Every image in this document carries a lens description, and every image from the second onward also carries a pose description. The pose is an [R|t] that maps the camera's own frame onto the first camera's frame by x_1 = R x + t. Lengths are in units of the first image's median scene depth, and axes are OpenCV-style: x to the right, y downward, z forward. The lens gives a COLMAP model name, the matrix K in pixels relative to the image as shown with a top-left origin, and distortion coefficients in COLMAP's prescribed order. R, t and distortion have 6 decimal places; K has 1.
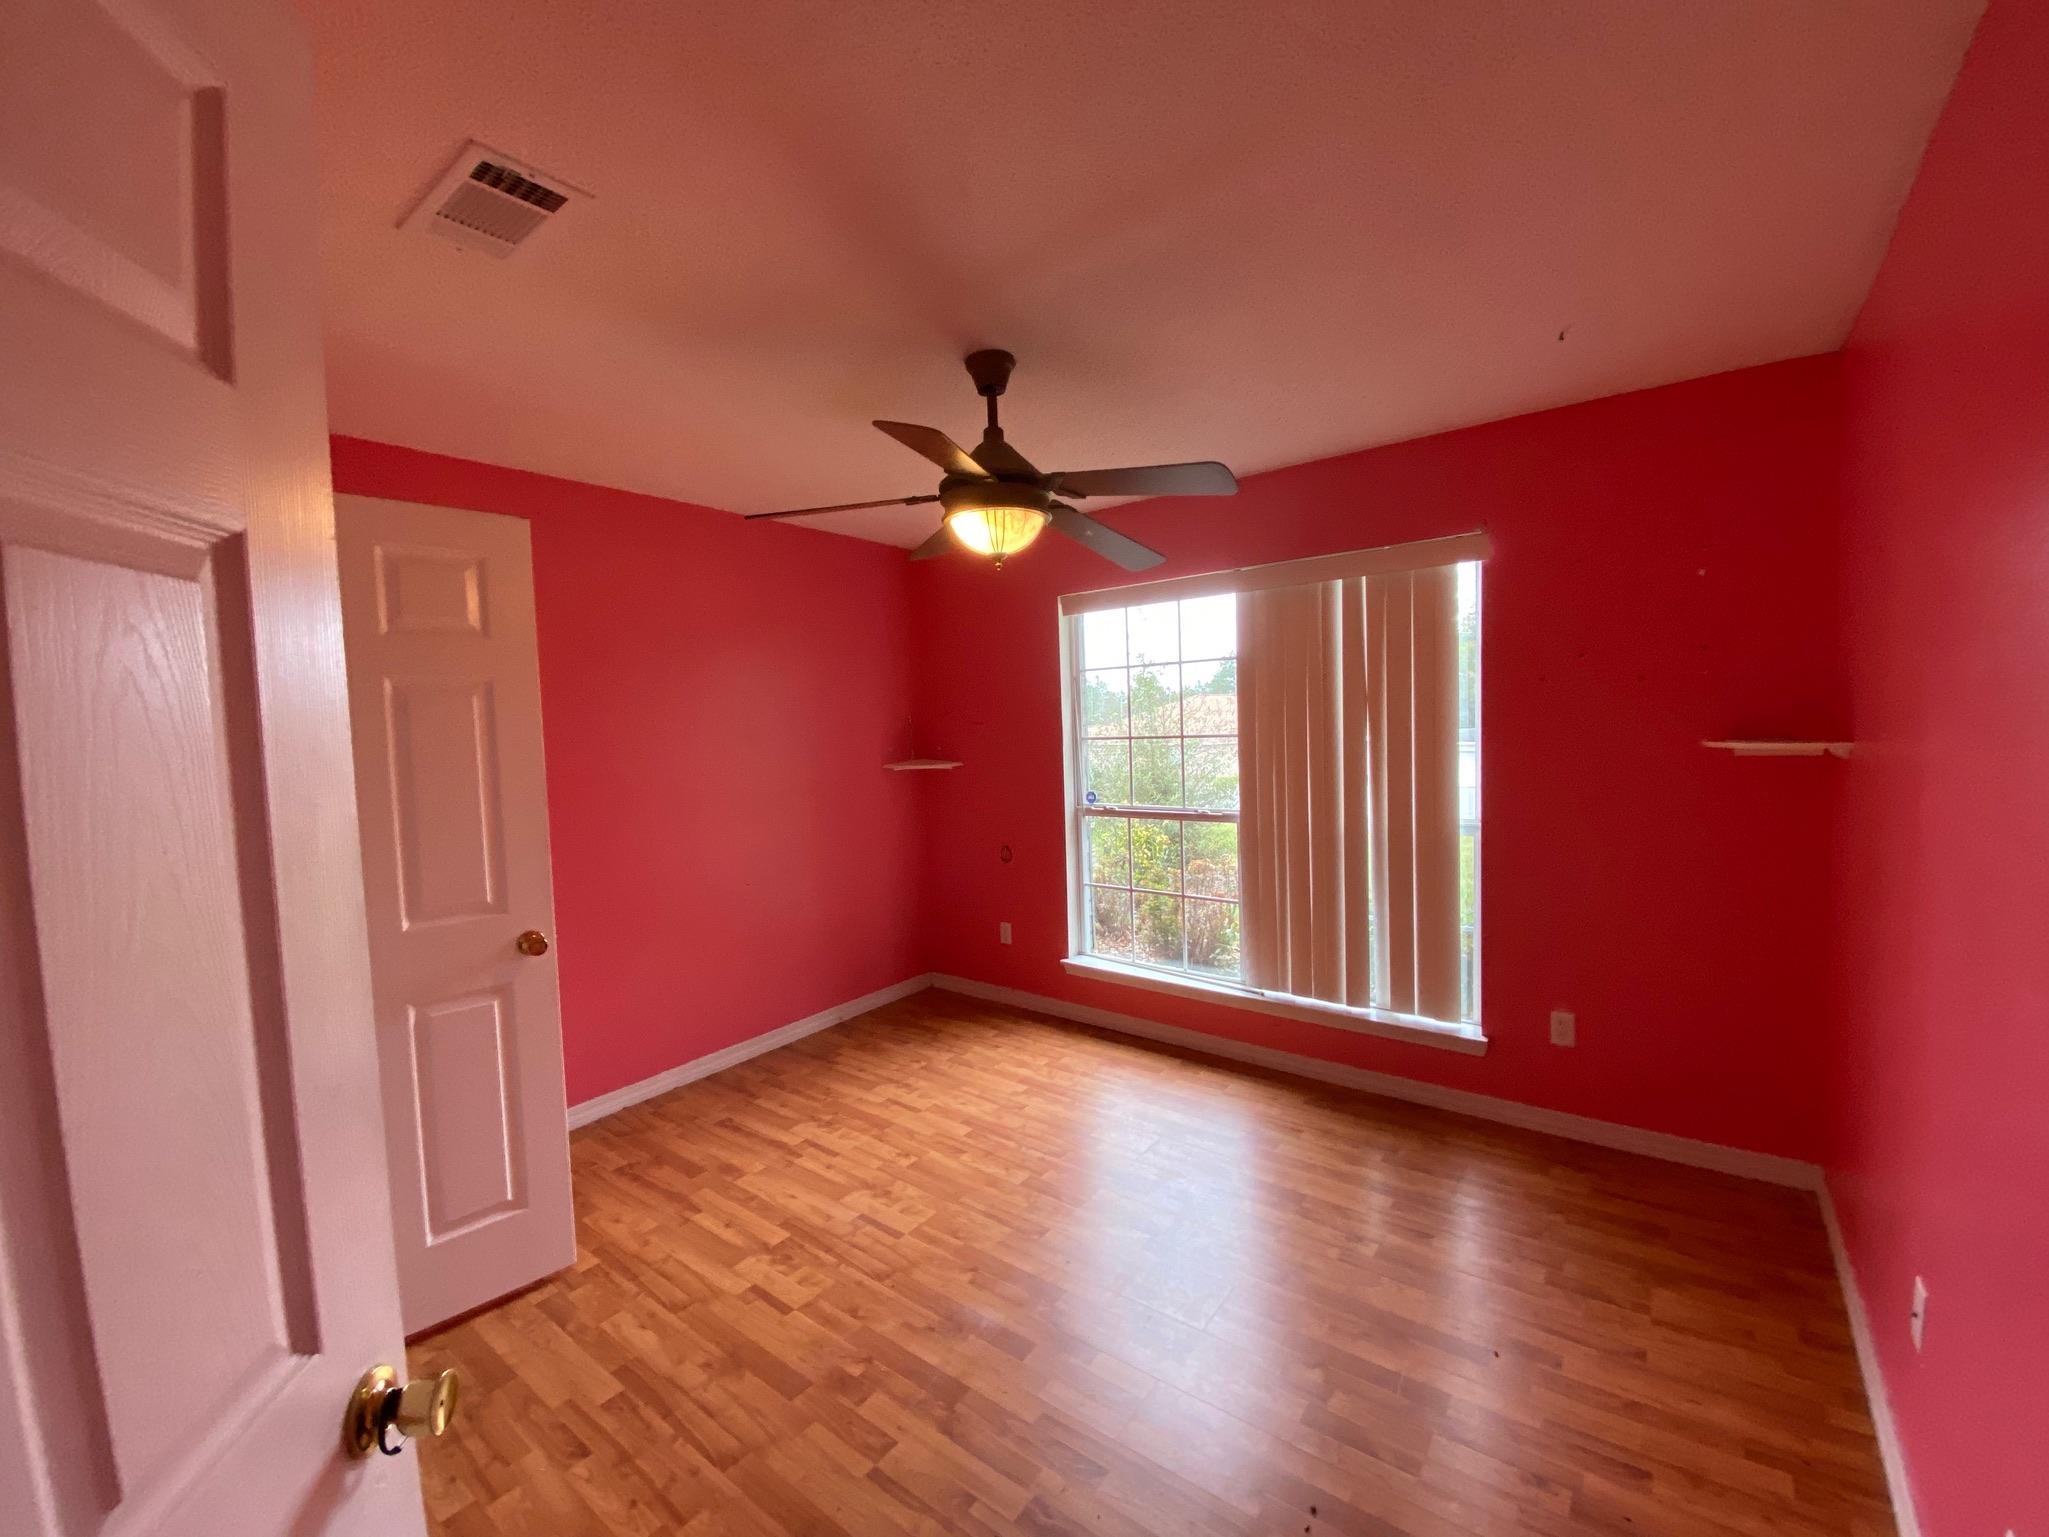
lens RADIAL K [[826.1, 0, 1024.5], [0, 826.1, 768.5], [0, 0, 1]] dist [0.014778, -0.015553]
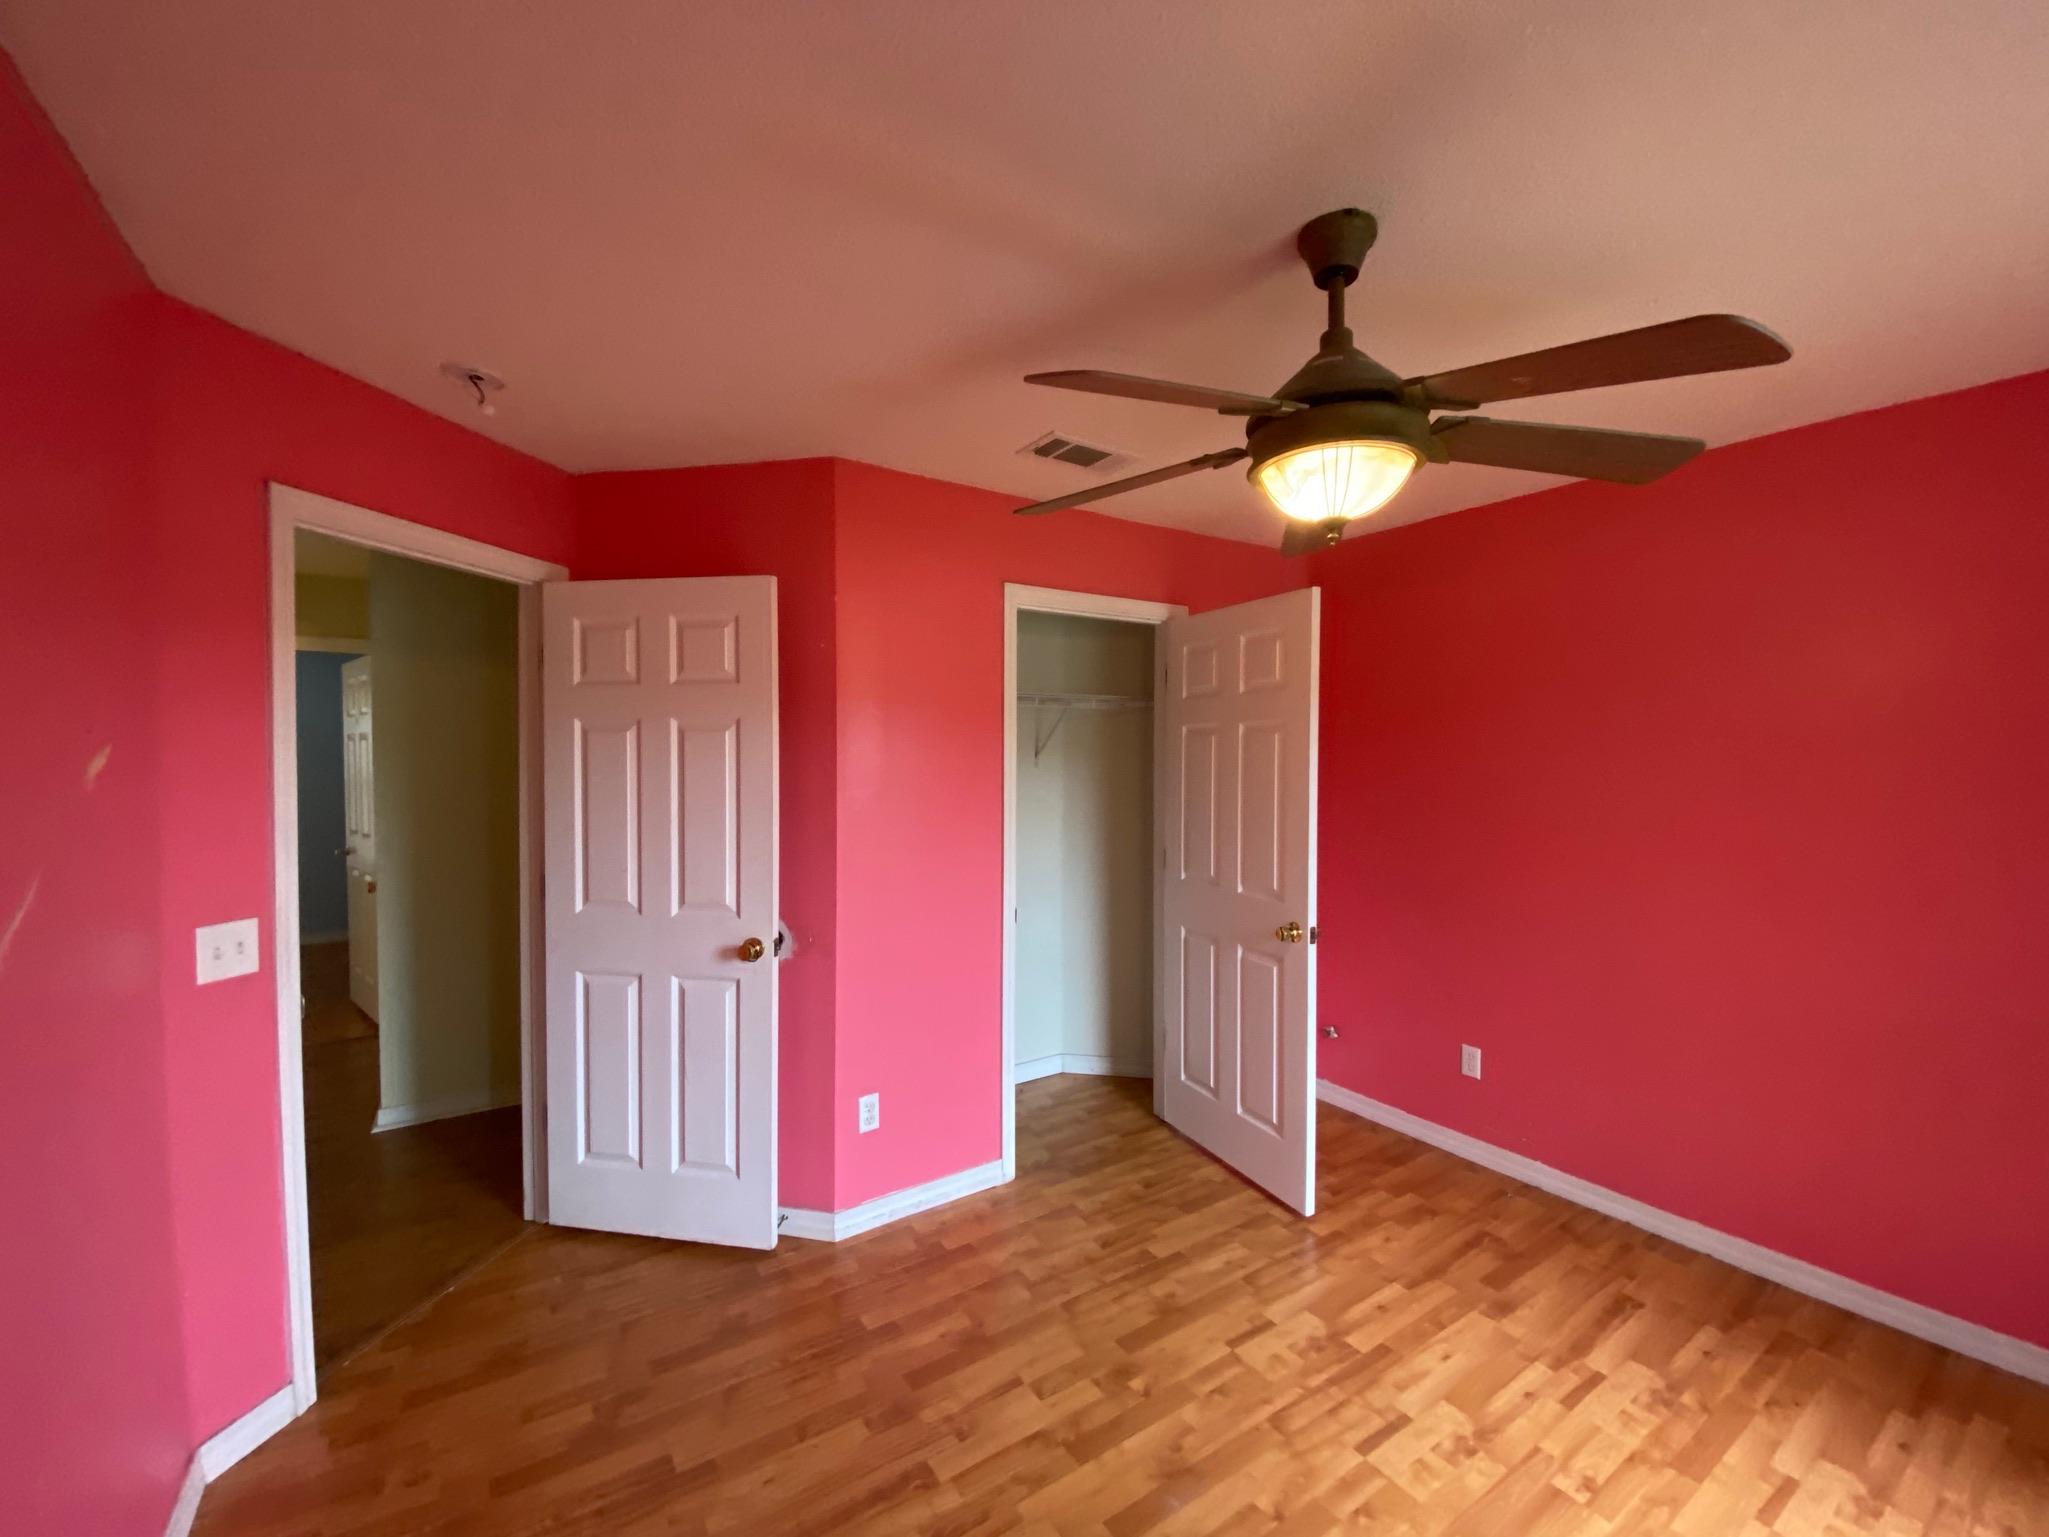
lens RADIAL K [[826.1, 0, 1024.5], [0, 826.1, 768.5], [0, 0, 1]] dist [0.014778, -0.015553]
pose [[-0.324740, 0.052167, -0.944364, 0.616475], [-0.045343, 0.996471, 0.070638, -0.091787], [0.944716, 0.065760, -0.321229, 0.896604]]
